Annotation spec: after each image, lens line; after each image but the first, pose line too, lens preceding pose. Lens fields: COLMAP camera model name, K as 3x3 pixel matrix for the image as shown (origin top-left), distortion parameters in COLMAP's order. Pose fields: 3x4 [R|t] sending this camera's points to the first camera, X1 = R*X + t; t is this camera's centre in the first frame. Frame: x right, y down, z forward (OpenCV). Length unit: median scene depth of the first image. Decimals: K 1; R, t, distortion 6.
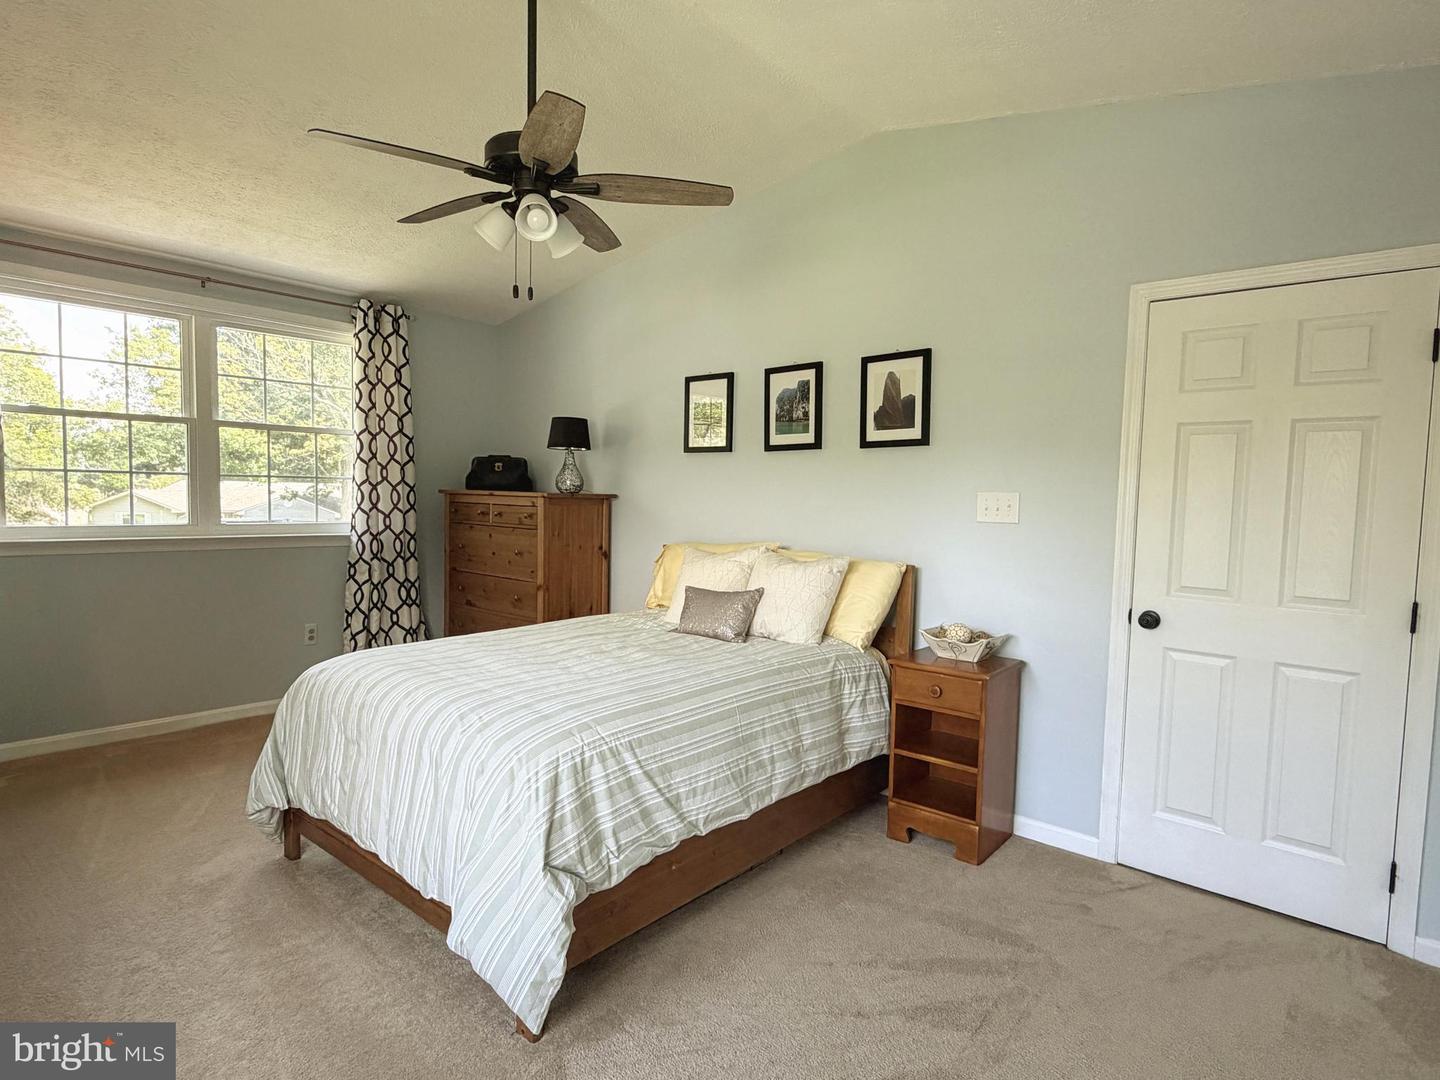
lens RADIAL K [[766.0, 0, 720.0], [0, 766.0, 540.0], [0, 0, 1]] dist [-0.001312, -0.000222]
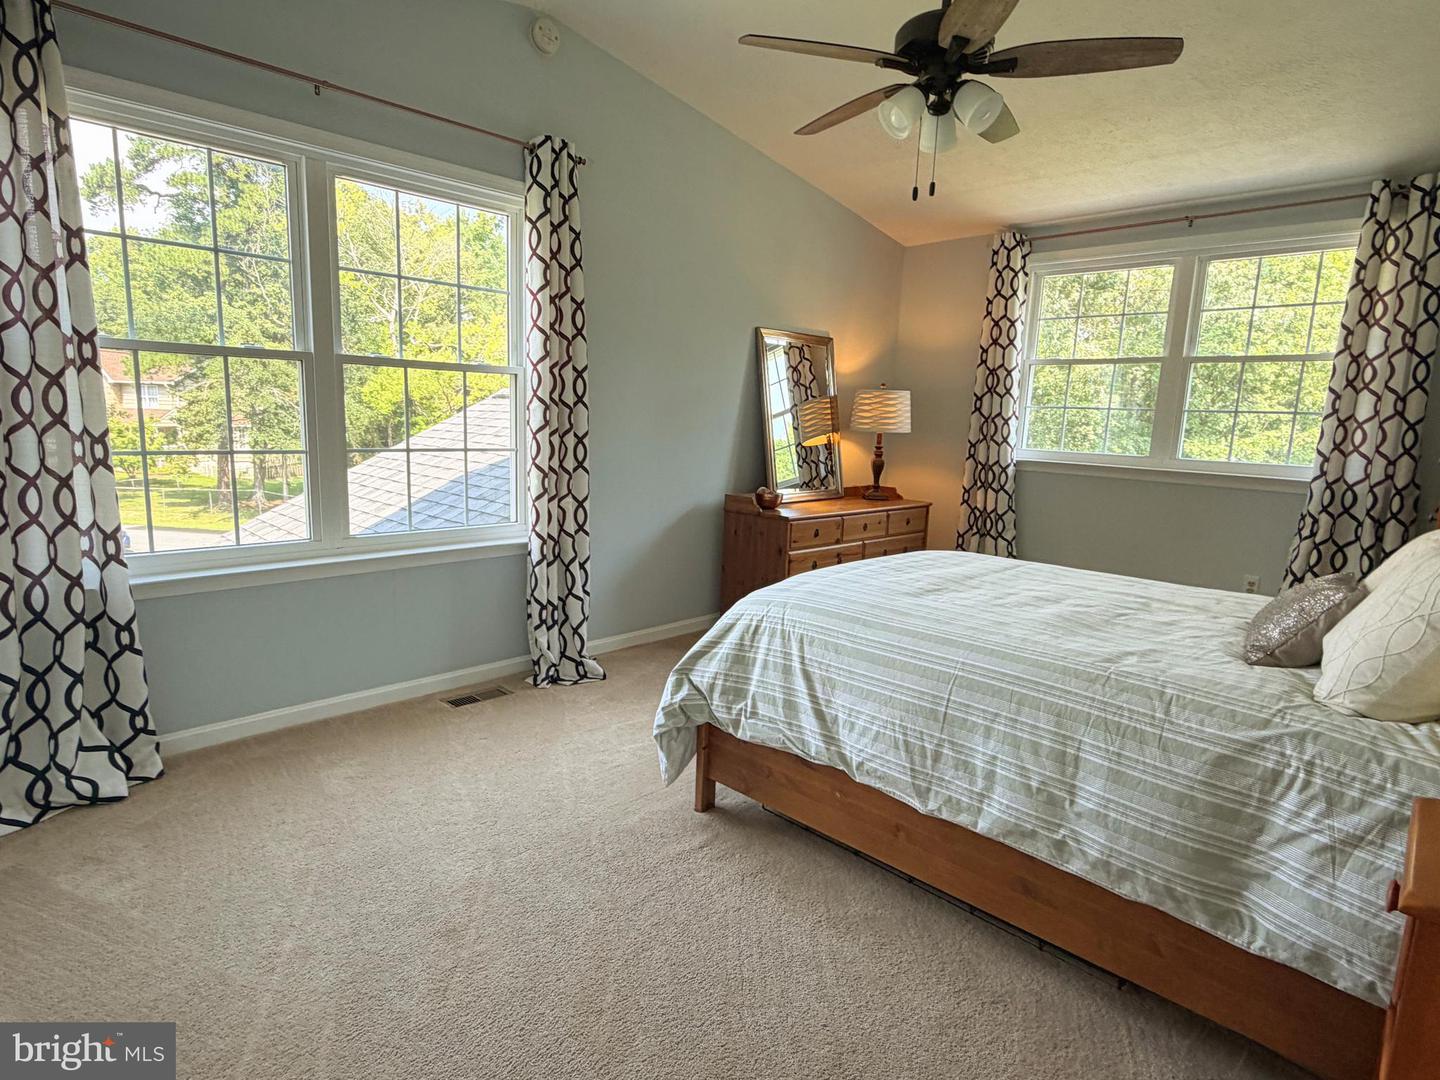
lens RADIAL K [[757.9, 0, 720.0], [0, 757.9, 540.0], [0, 0, 1]] dist [-0.001082, -0.000488]
pose [[-0.033747, 0.140704, -0.989476, 0.647516], [-0.099483, 0.984650, 0.143411, 0.003634], [0.994467, 0.103275, -0.019231, 0.670169]]
